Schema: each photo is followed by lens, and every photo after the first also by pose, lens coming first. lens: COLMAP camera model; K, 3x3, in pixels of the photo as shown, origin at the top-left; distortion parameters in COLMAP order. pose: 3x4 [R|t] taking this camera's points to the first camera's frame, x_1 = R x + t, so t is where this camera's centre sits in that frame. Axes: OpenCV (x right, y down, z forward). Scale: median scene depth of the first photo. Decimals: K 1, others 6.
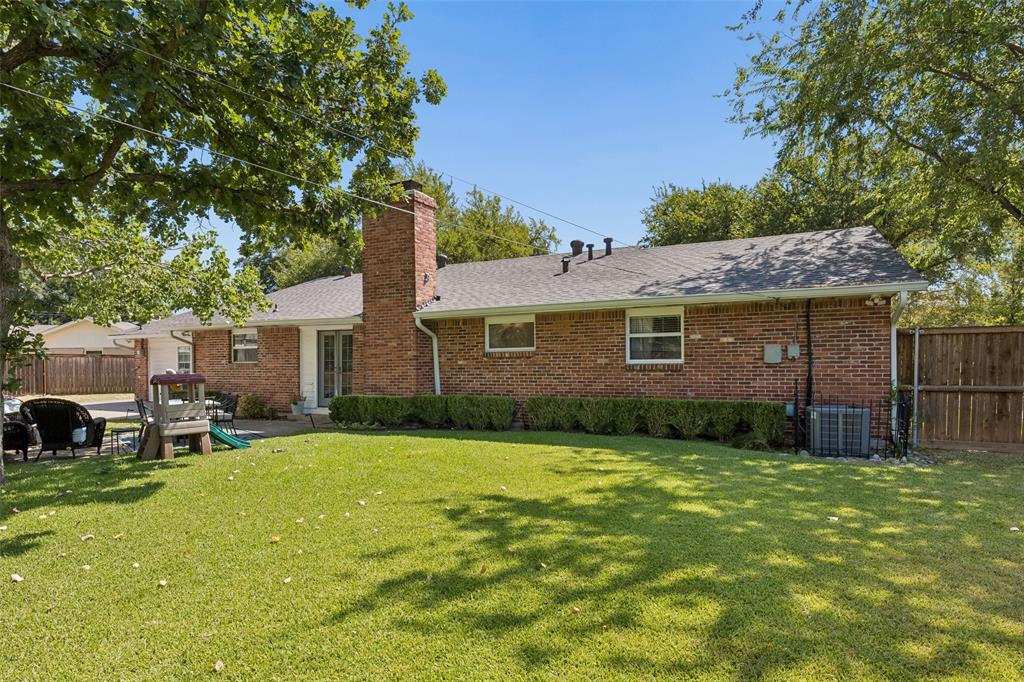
lens RADIAL K [[580.2, 0, 523.7], [0, 580.2, 369.2], [0, 0, 1]] dist [-0.000614, 0.000059]
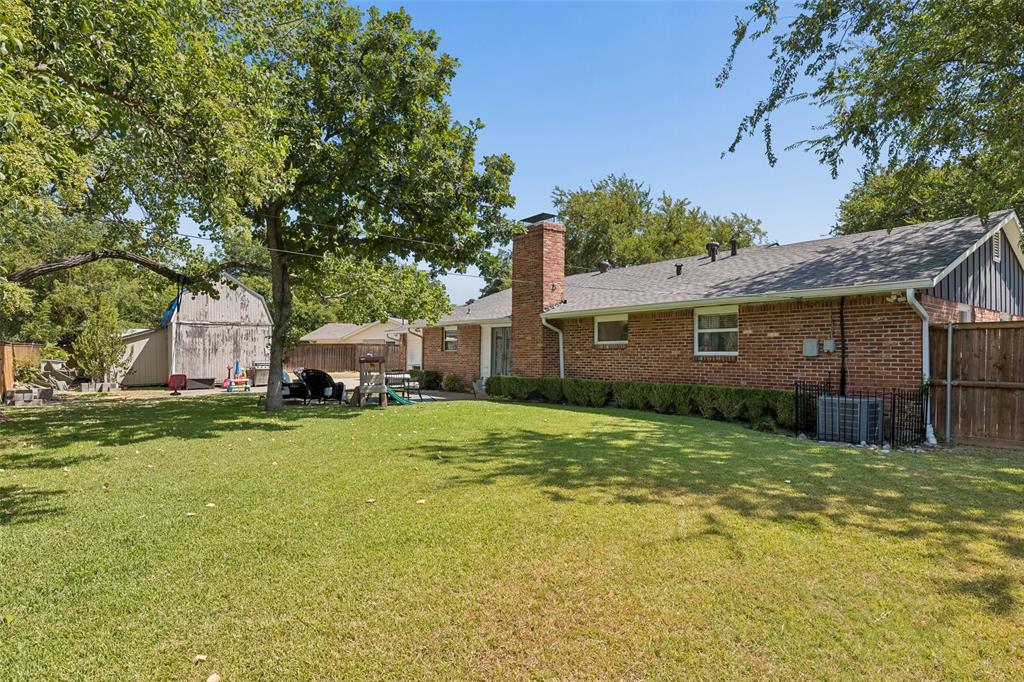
lens RADIAL K [[580.2, 0, 511.0], [0, 580.2, 340.8], [0, 0, 1]] dist [-0.000614, 0.000059]
pose [[0.882840, 0.003044, -0.469663, 0.404960], [-0.019279, 0.999371, -0.029762, 0.003603], [0.469277, 0.035329, 0.882344, -0.205866]]
